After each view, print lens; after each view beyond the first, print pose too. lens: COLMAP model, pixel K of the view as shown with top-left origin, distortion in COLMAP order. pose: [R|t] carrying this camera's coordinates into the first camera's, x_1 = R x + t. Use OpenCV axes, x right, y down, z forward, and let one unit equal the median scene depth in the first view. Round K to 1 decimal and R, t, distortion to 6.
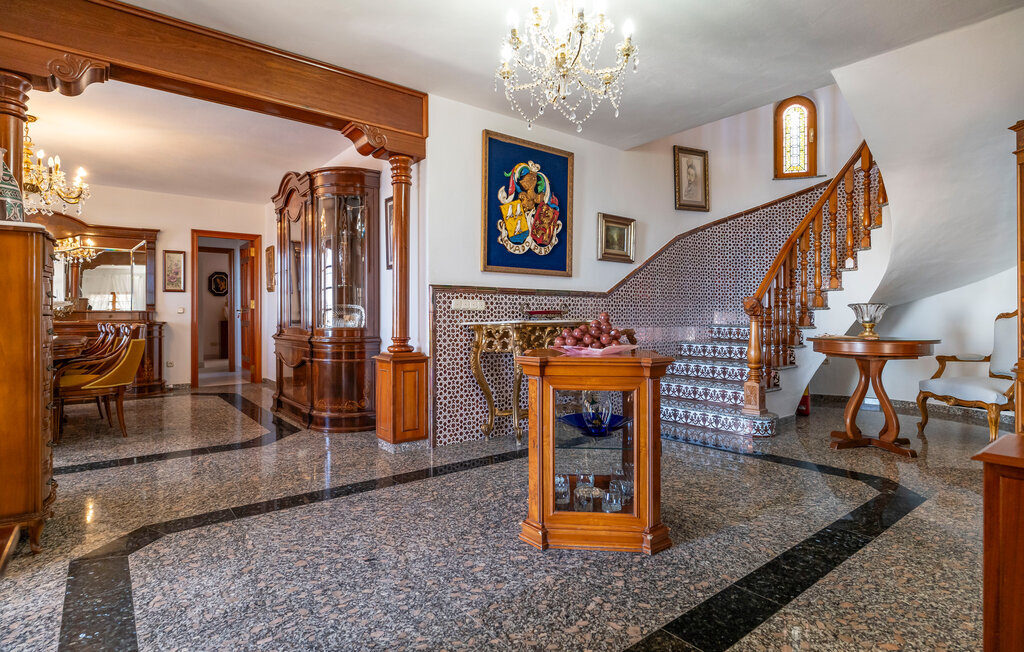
lens RADIAL K [[541.9, 0, 512.9], [0, 541.9, 324.5], [0, 0, 1]] dist [-0.006781, -0.001134]
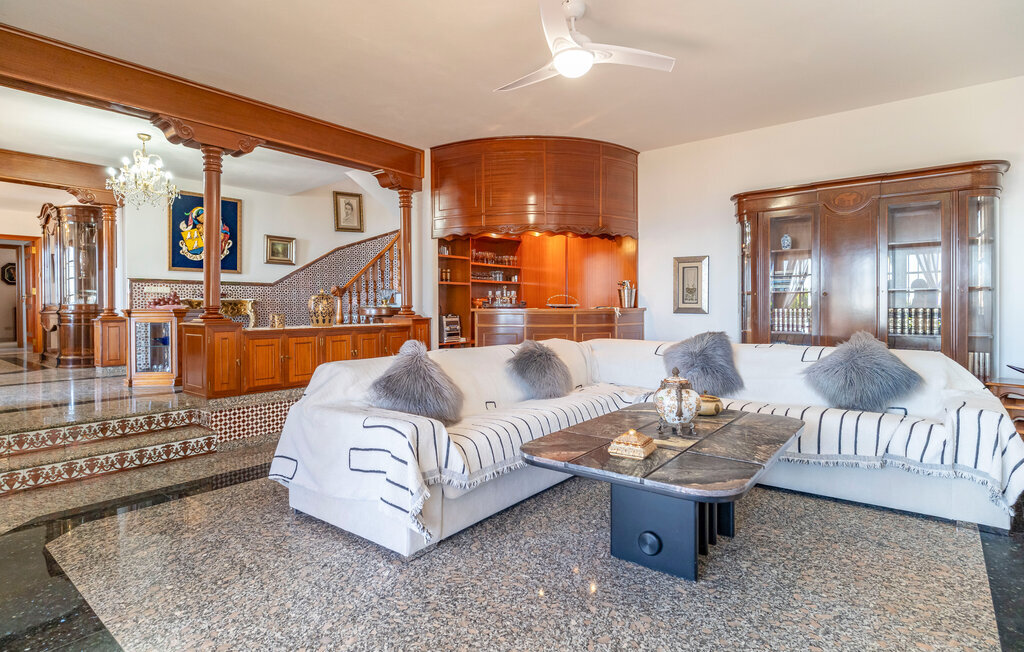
lens RADIAL K [[541.9, 0, 511.7], [0, 541.9, 319.0], [0, 0, 1]] dist [-0.006781, -0.001134]
pose [[0.974037, -0.008502, 0.226230, 0.562102], [0.007276, 0.999954, 0.006252, 0.049104], [-0.226273, -0.004443, 0.974054, -0.842851]]
